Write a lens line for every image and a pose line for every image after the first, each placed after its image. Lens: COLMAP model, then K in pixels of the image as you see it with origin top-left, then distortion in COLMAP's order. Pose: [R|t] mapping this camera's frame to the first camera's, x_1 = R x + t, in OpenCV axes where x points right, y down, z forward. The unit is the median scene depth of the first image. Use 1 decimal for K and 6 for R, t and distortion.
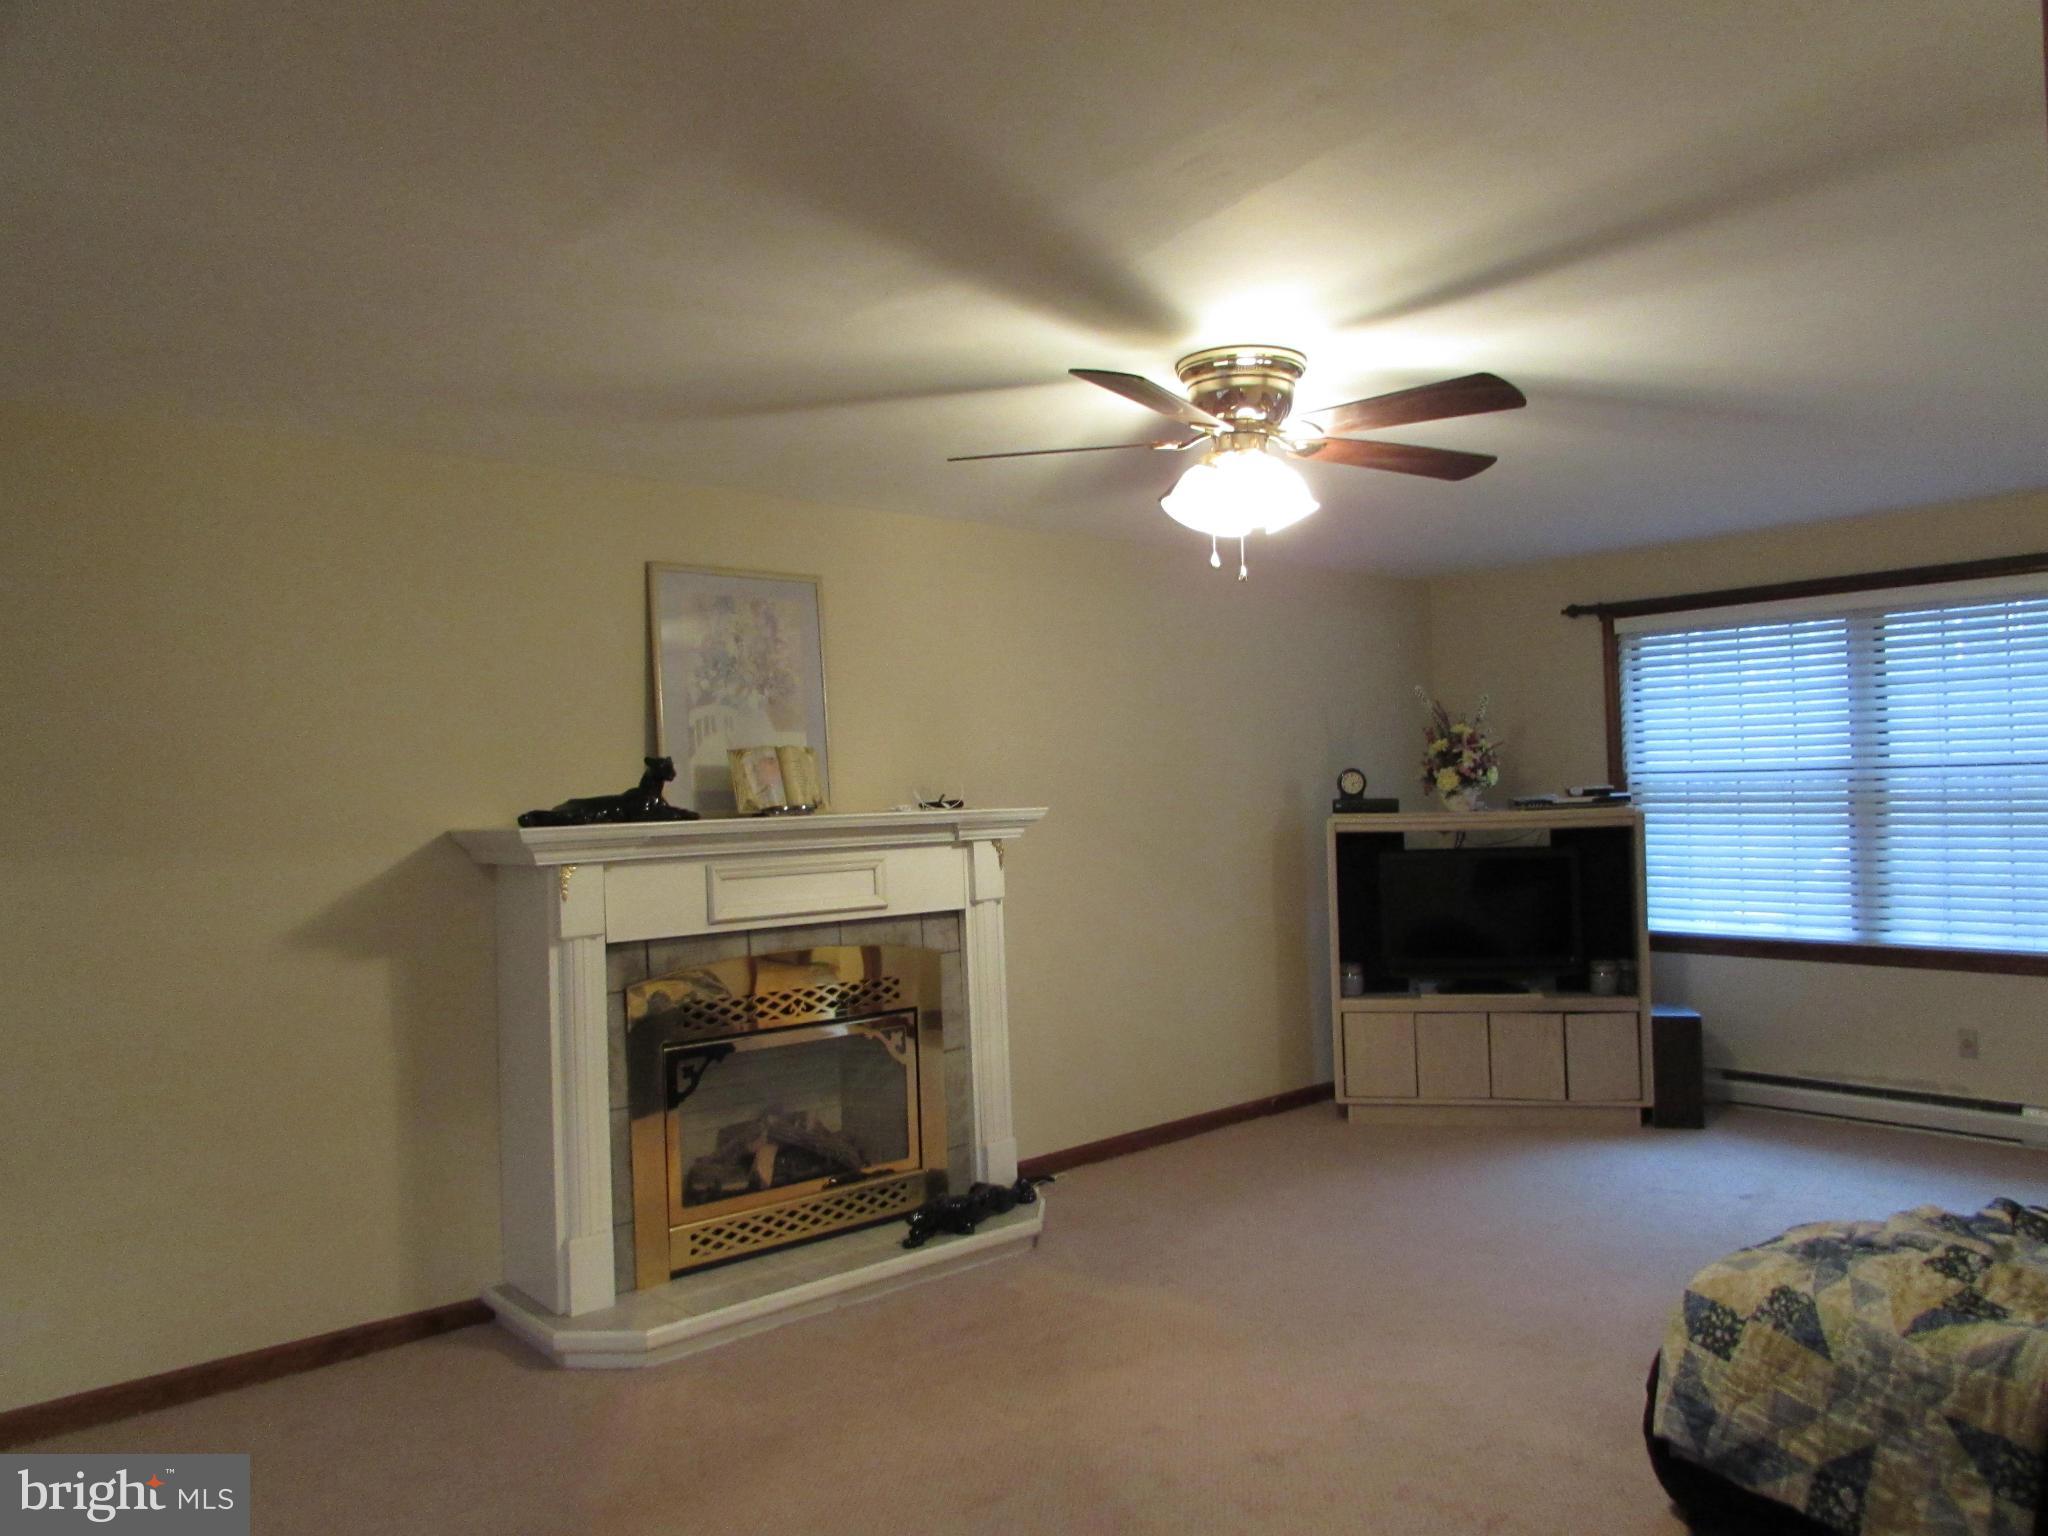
lens RADIAL K [[1447.3, 0, 1024.0], [0, 1447.3, 768.0], [0, 0, 1]] dist [-0.041073, 0.021670]
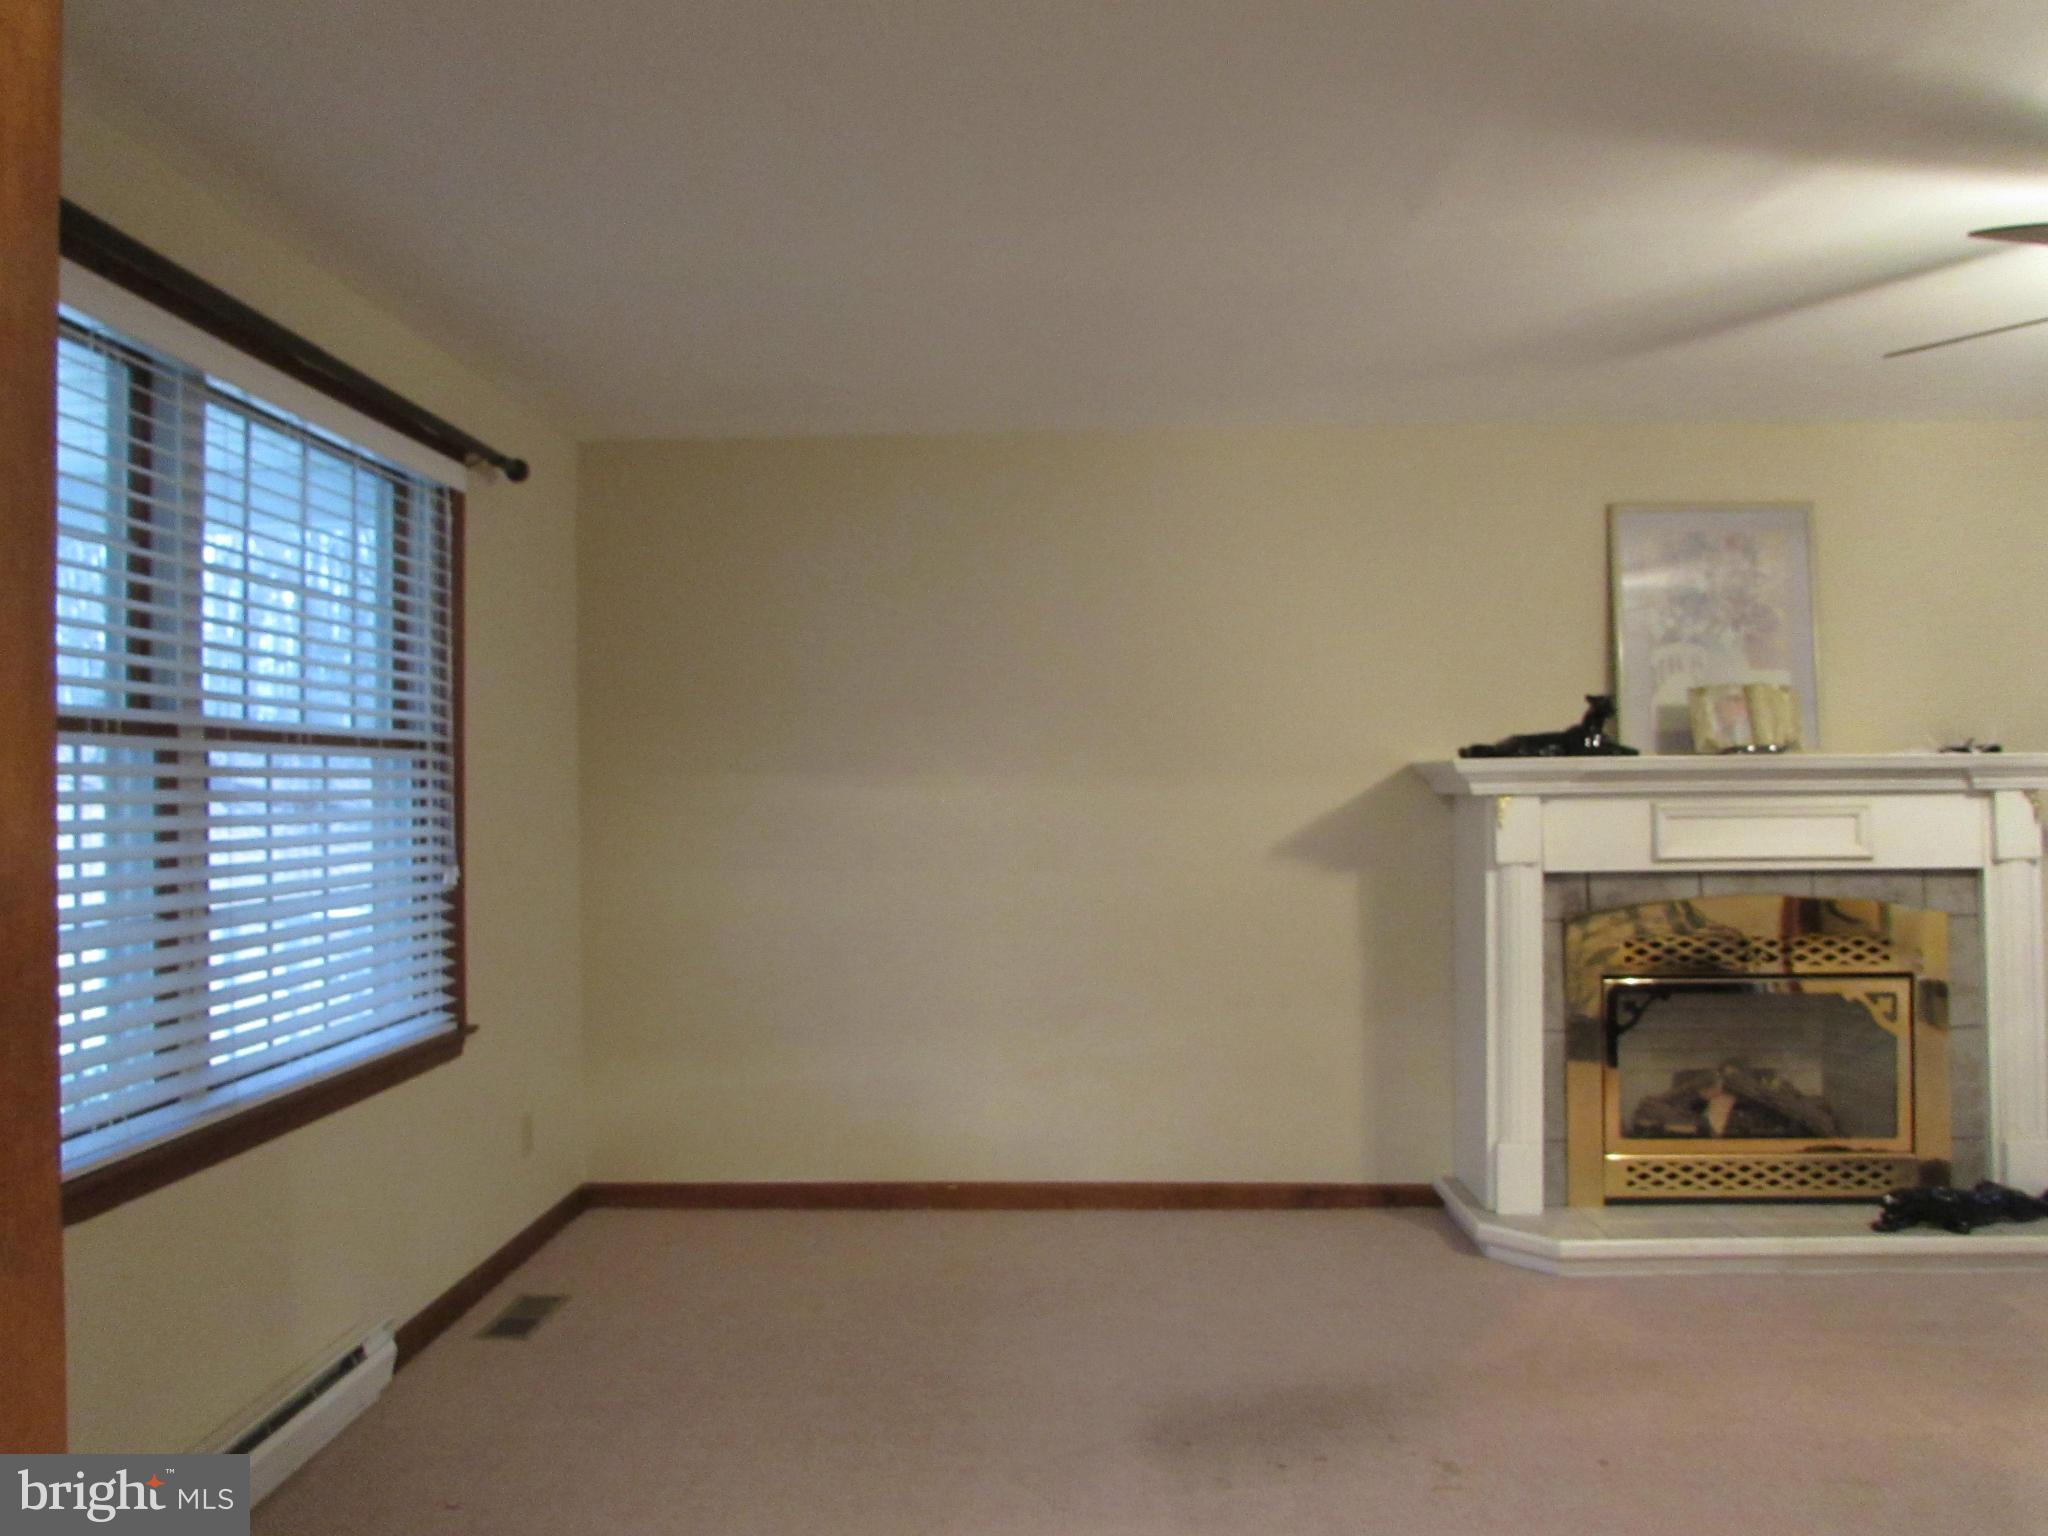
lens RADIAL K [[1447.3, 0, 1024.0], [0, 1447.3, 768.0], [0, 0, 1]] dist [-0.041073, 0.021670]
pose [[0.730414, 0.017245, -0.682787, 0.137585], [-0.000057, 0.999683, 0.025187, 0.017644], [0.683005, -0.018358, 0.730183, -0.023194]]
